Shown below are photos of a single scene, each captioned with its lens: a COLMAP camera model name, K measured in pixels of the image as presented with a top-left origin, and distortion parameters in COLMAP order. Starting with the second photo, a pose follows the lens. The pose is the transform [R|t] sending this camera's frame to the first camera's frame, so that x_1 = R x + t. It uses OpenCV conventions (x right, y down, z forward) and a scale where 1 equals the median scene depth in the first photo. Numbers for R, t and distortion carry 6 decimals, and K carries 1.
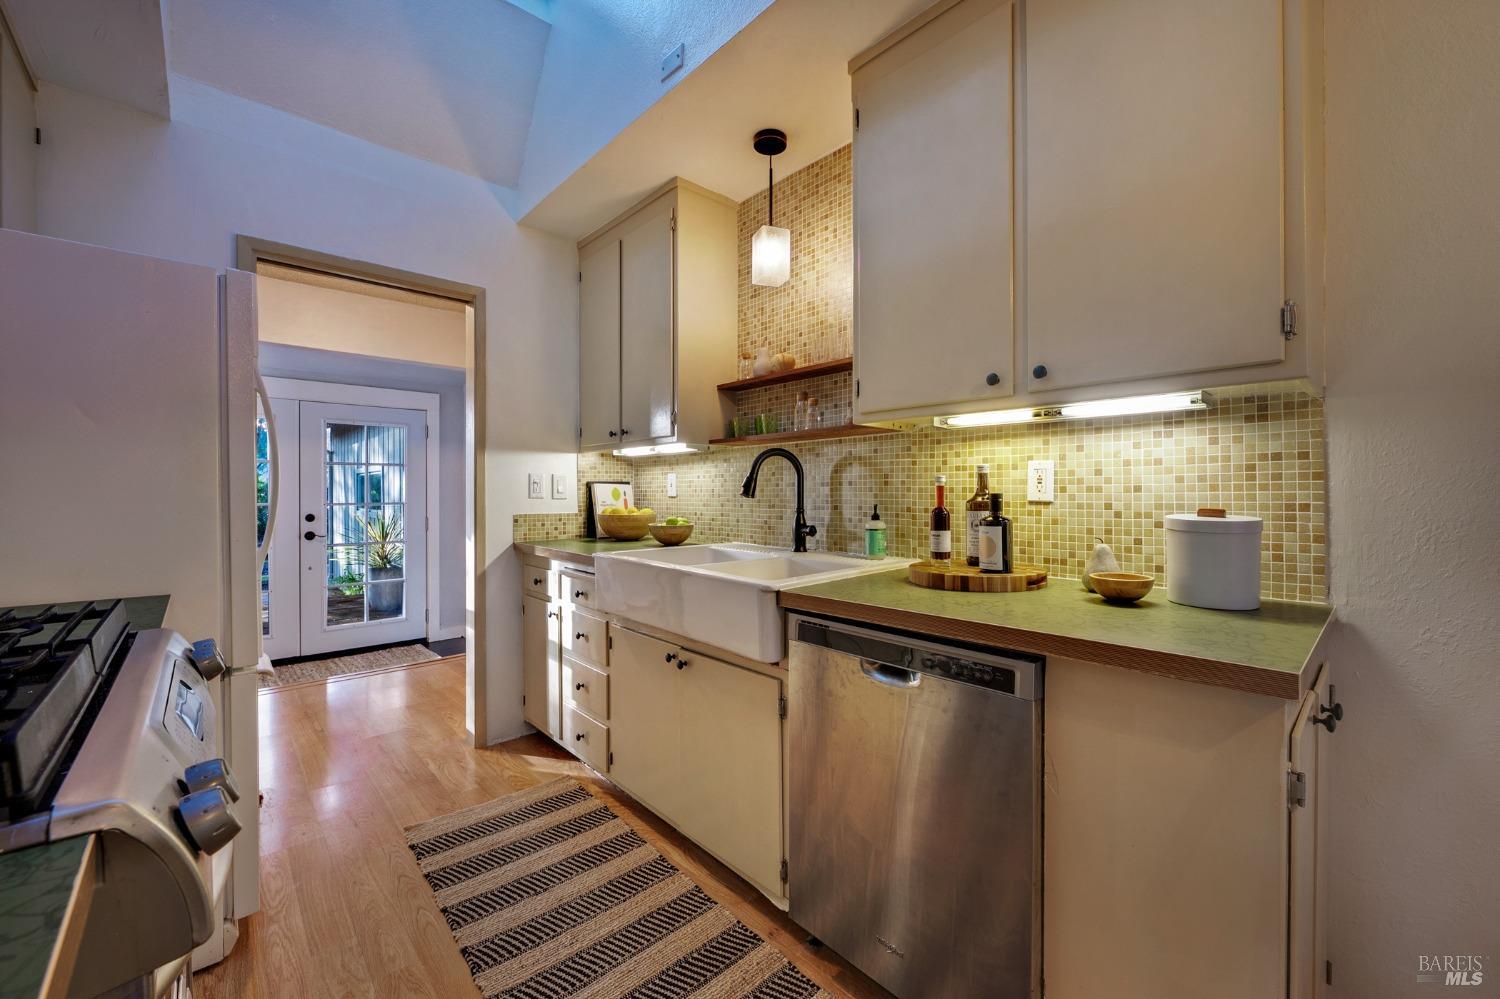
lens RADIAL K [[598.1, 0, 751.2], [0, 598.1, 489.8], [0, 0, 1]] dist [-0.005688, -0.000099]
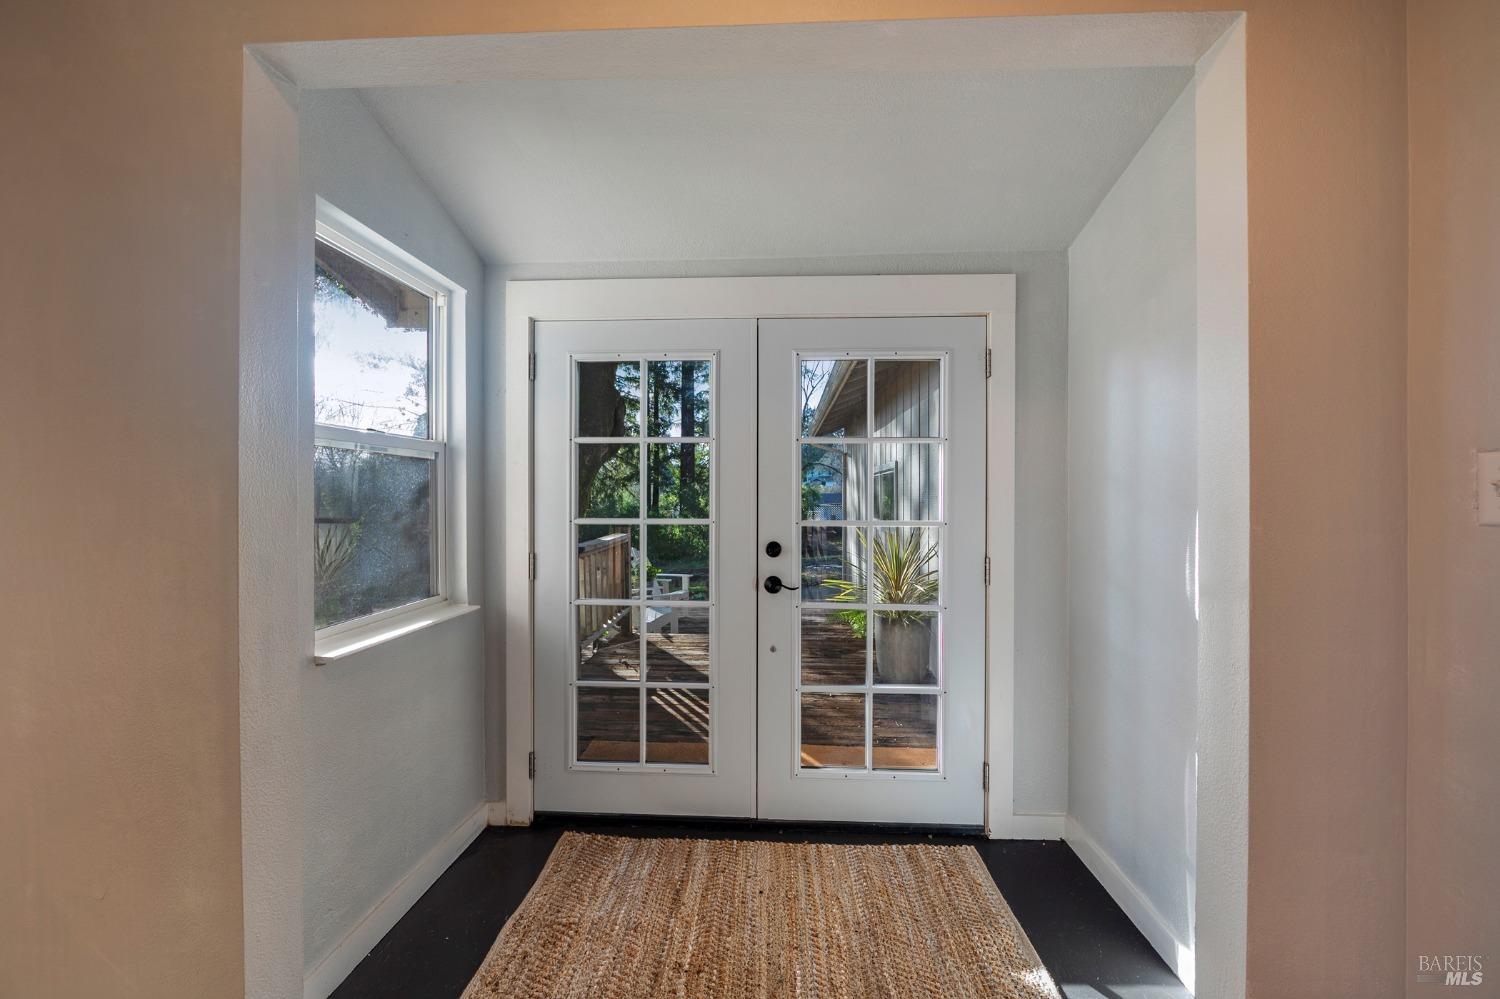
lens RADIAL K [[598.1, 0, 754.3], [0, 598.1, 495.1], [0, 0, 1]] dist [-0.005688, -0.000099]
pose [[0.707728, 0.000489, -0.706485, -0.755669], [-0.001009, 0.999999, -0.000319, 0.002379], [0.706484, 0.000939, 0.707728, 1.210416]]
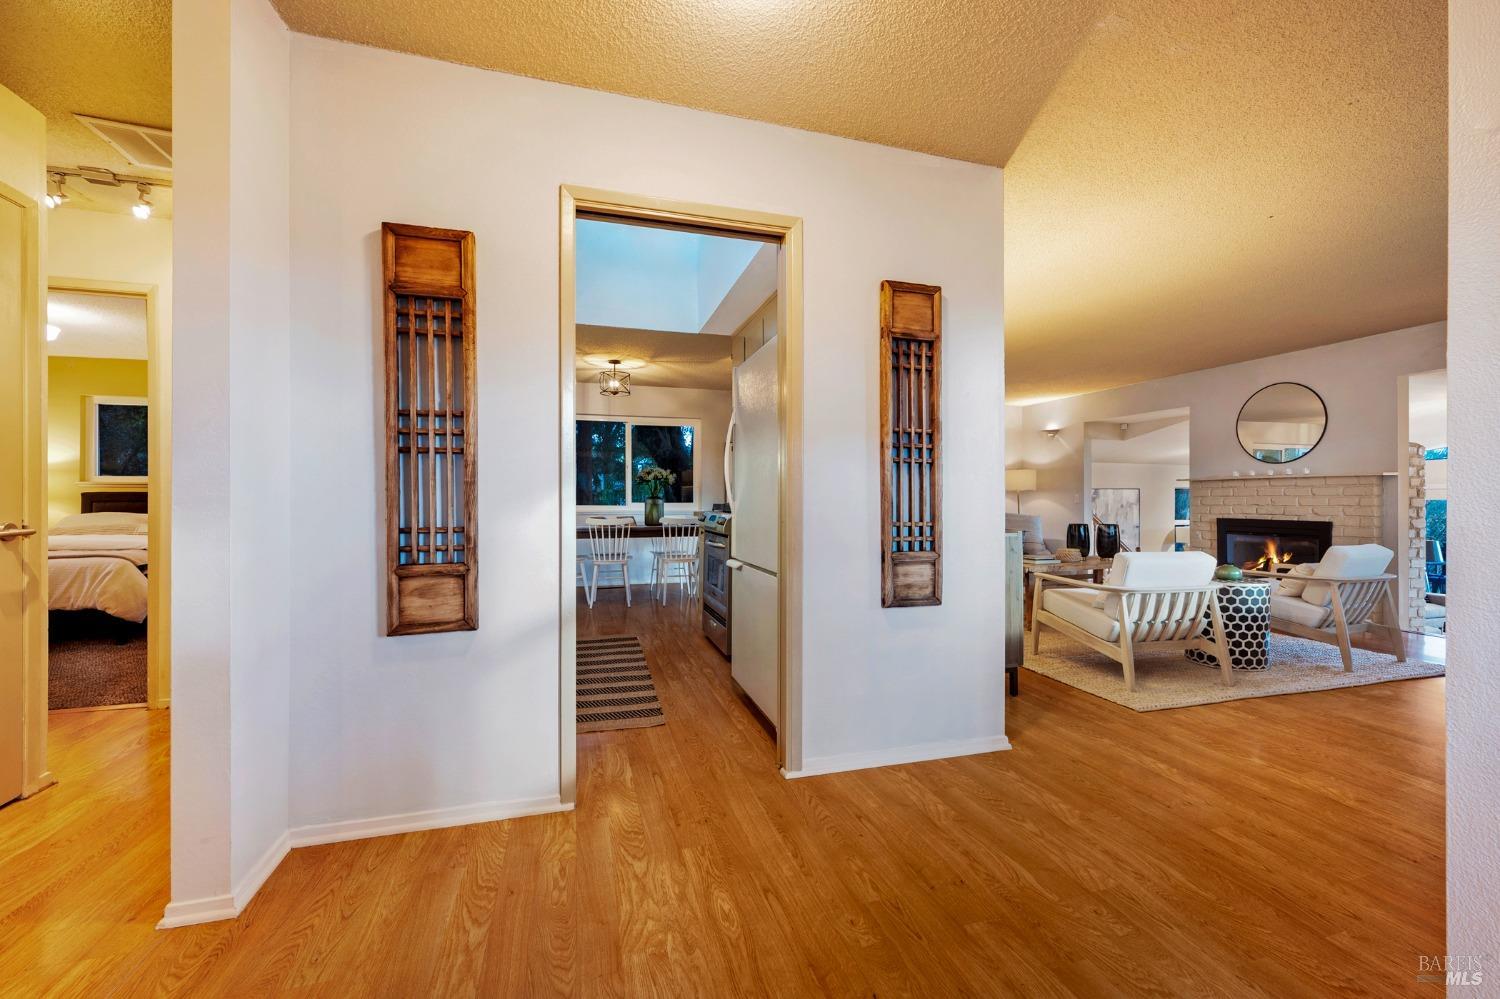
lens RADIAL K [[598.1, 0, 752.7], [0, 598.1, 499.5], [0, 0, 1]] dist [-0.005688, -0.000099]
pose [[-0.898440, -0.000341, 0.439097, -1.160148], [0.001145, 0.999994, 0.003120, 0.053017], [-0.439096, 0.003306, -0.898434, 1.823092]]
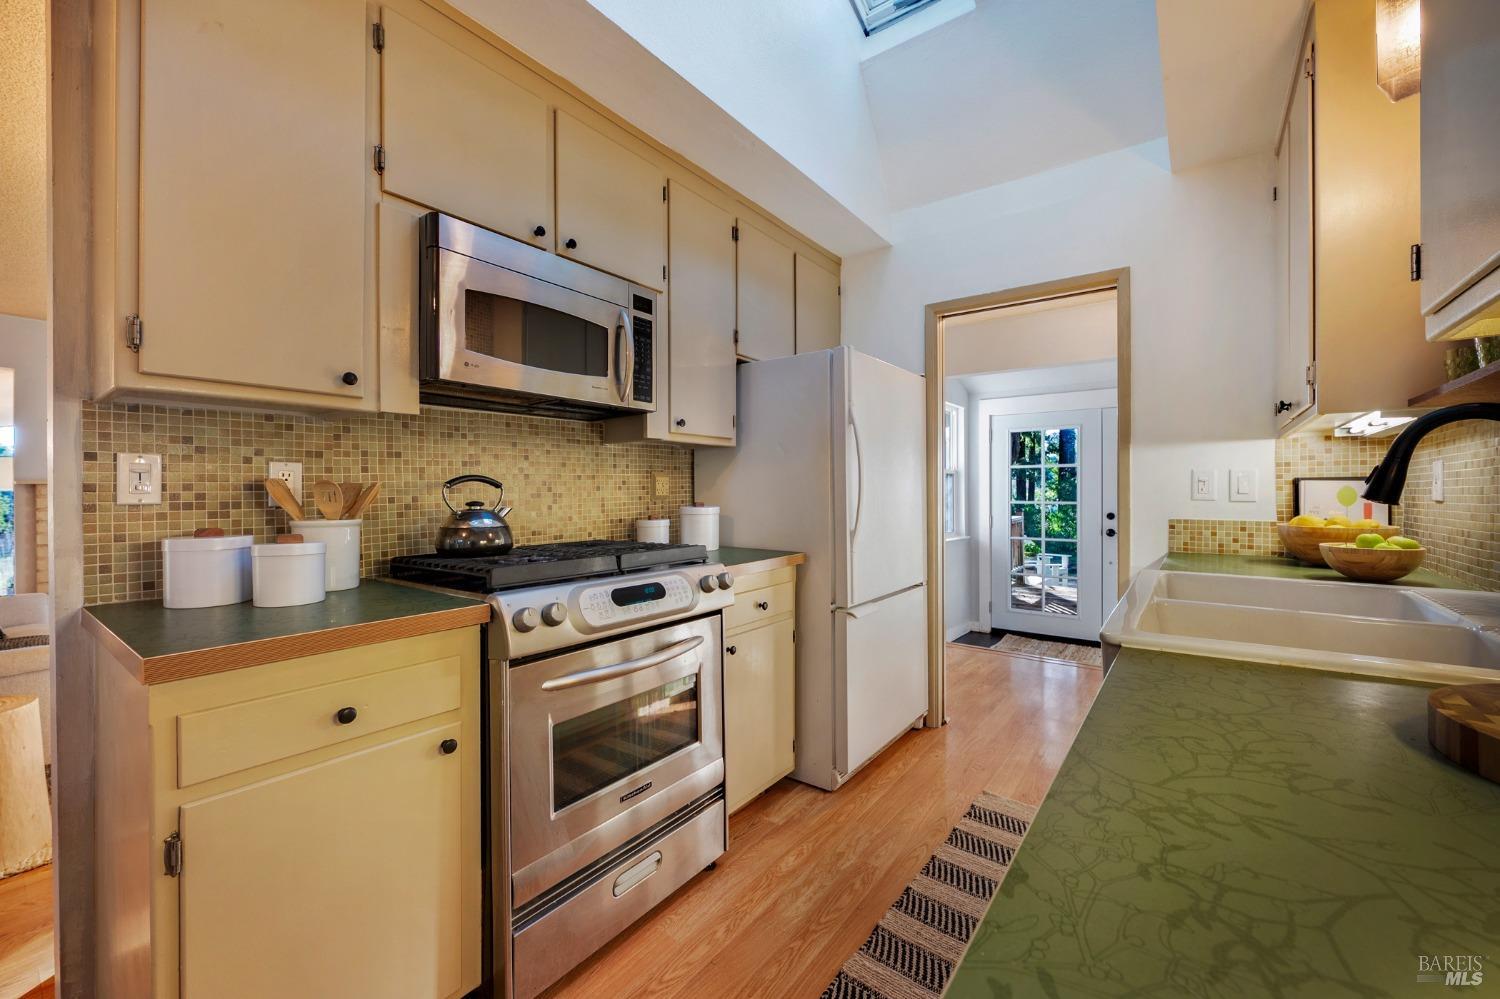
lens RADIAL K [[598.1, 0, 750.8], [0, 598.1, 491.9], [0, 0, 1]] dist [-0.005688, -0.000099]
pose [[0.186462, 0.000933, -0.982462, 0.379719], [0.002127, 0.999997, 0.001353, 0.001049], [0.982460, -0.002342, 0.186459, 0.309283]]
